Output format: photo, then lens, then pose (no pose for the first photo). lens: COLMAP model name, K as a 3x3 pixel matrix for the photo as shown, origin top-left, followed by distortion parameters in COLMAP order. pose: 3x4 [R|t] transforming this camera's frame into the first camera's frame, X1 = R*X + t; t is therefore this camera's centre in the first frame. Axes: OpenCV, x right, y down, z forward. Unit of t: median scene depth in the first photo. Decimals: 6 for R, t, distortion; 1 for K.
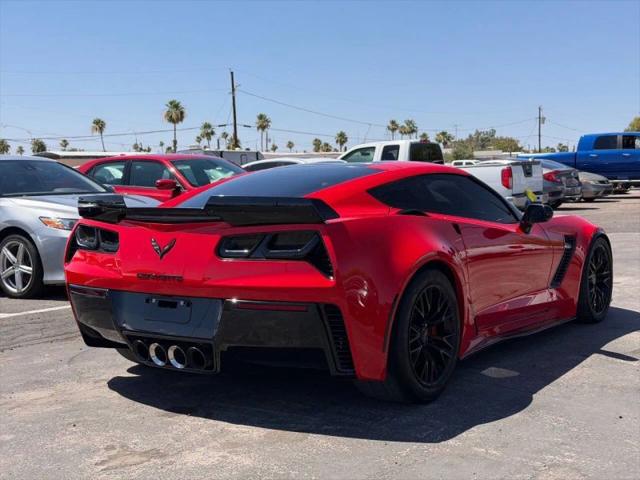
lens RADIAL K [[890.0, 0, 320.0], [0, 890.0, 240.0], [0, 0, 1]] dist [0.166199, -0.284944]
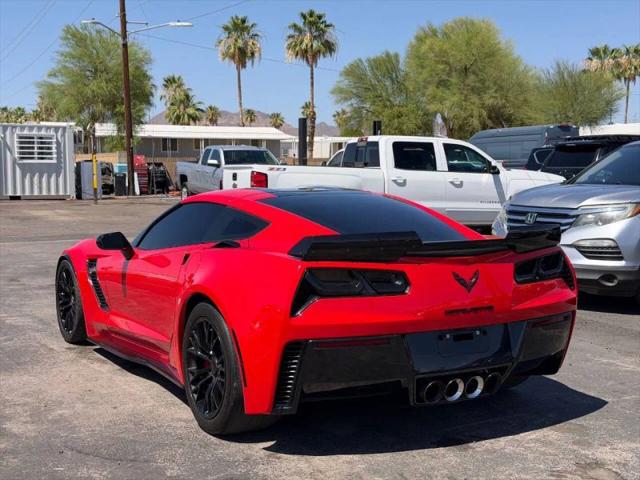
lens RADIAL K [[890.0, 0, 320.0], [0, 890.0, 240.0], [0, 0, 1]] dist [0.166199, -0.284944]
pose [[0.435135, -0.057890, 0.898502, -0.901769], [0.060951, 0.997536, 0.034753, -0.064365], [-0.898300, 0.039642, 0.437591, 0.558375]]
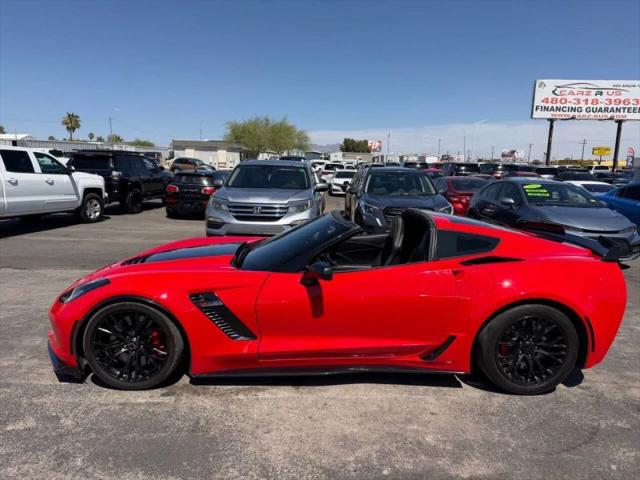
lens RADIAL K [[452.1, 0, 322.7], [0, 452.1, 241.5], [0, 0, 1]] dist [0.038088, -0.054395]
pose [[-0.574748, -0.129467, 0.808024, -0.499906], [0.047766, 0.980414, 0.191065, -0.183601], [-0.816935, 0.148410, -0.557307, 1.548588]]
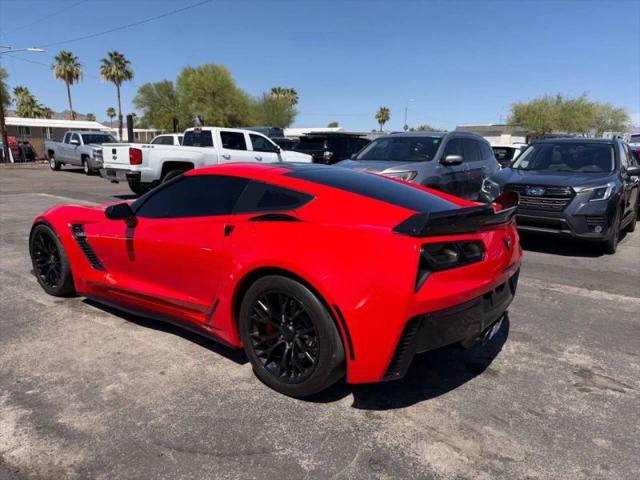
lens RADIAL K [[453.7, 0, 320.7], [0, 453.7, 241.5], [0, 0, 1]] dist [0.039385, -0.058032]
pose [[0.038598, -0.180572, 0.982804, -0.622462], [0.057667, 0.982300, 0.178214, -0.091993], [-0.997589, 0.049797, 0.048328, 0.962854]]
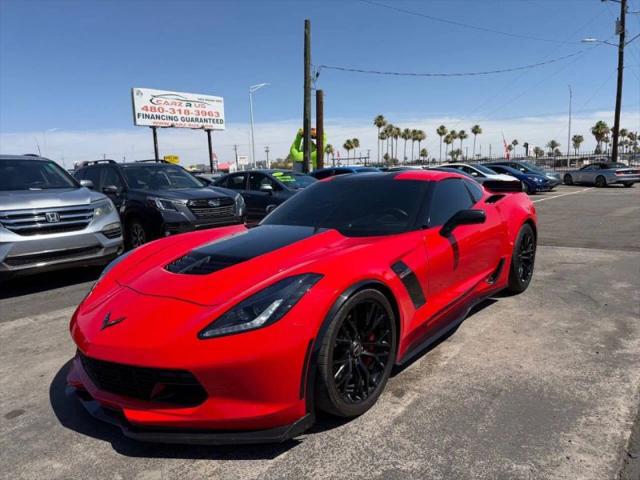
lens RADIAL K [[452.1, 0, 322.7], [0, 452.1, 241.5], [0, 0, 1]] dist [0.038088, -0.054395]
pose [[-0.995000, 0.041174, 0.090996, 0.083620], [0.060236, 0.974114, 0.217885, -0.149874], [-0.079670, 0.222277, -0.971723, 1.838913]]
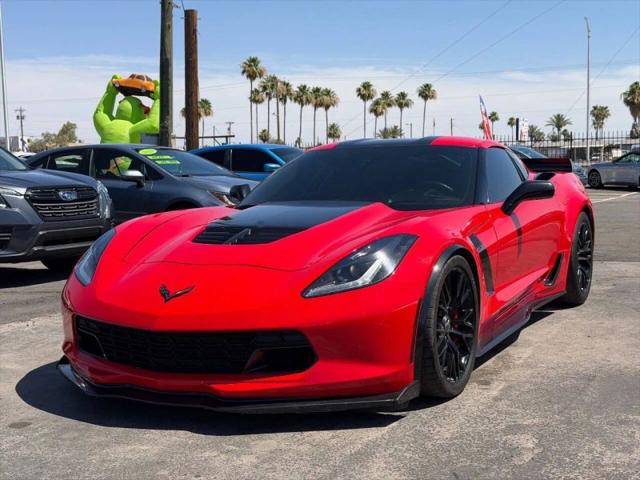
lens RADIAL K [[891.2, 0, 315.0], [0, 891.2, 240.3], [0, 0, 1]] dist [0.157699, -0.260954]
pose [[-0.992342, 0.047292, -0.114109, 0.286713], [0.028779, 0.986900, 0.158743, -0.145865], [0.120122, 0.154243, -0.980704, 2.153247]]
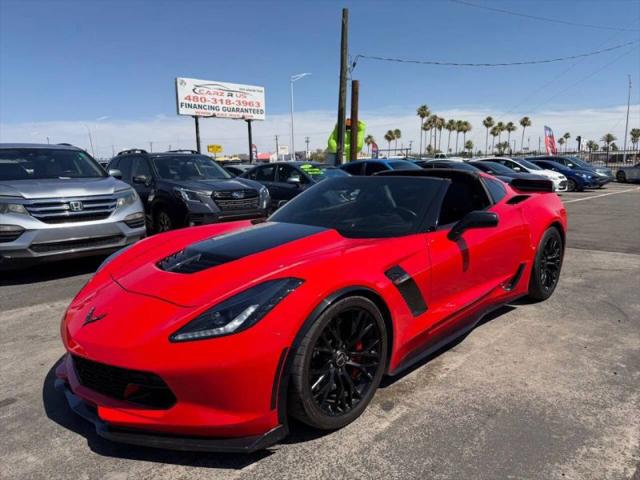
lens RADIAL K [[453.7, 0, 320.7], [0, 453.7, 241.5], [0, 0, 1]] dist [0.039385, -0.058032]
pose [[-0.983667, 0.007554, 0.179841, 0.037592], [0.049833, 0.971496, 0.231759, -0.153410], [-0.172964, 0.236936, -0.956005, 1.811623]]
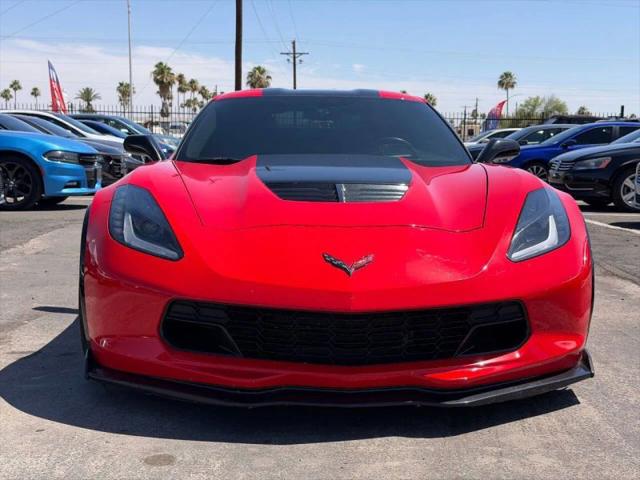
lens RADIAL K [[890.0, 0, 320.0], [0, 890.0, 240.0], [0, 0, 1]] dist [0.166199, -0.284944]
pose [[-0.795561, 0.075673, -0.601129, 0.657339], [-0.043748, 0.982405, 0.181568, -0.108860], [0.604292, 0.170746, -0.778252, 1.868546]]
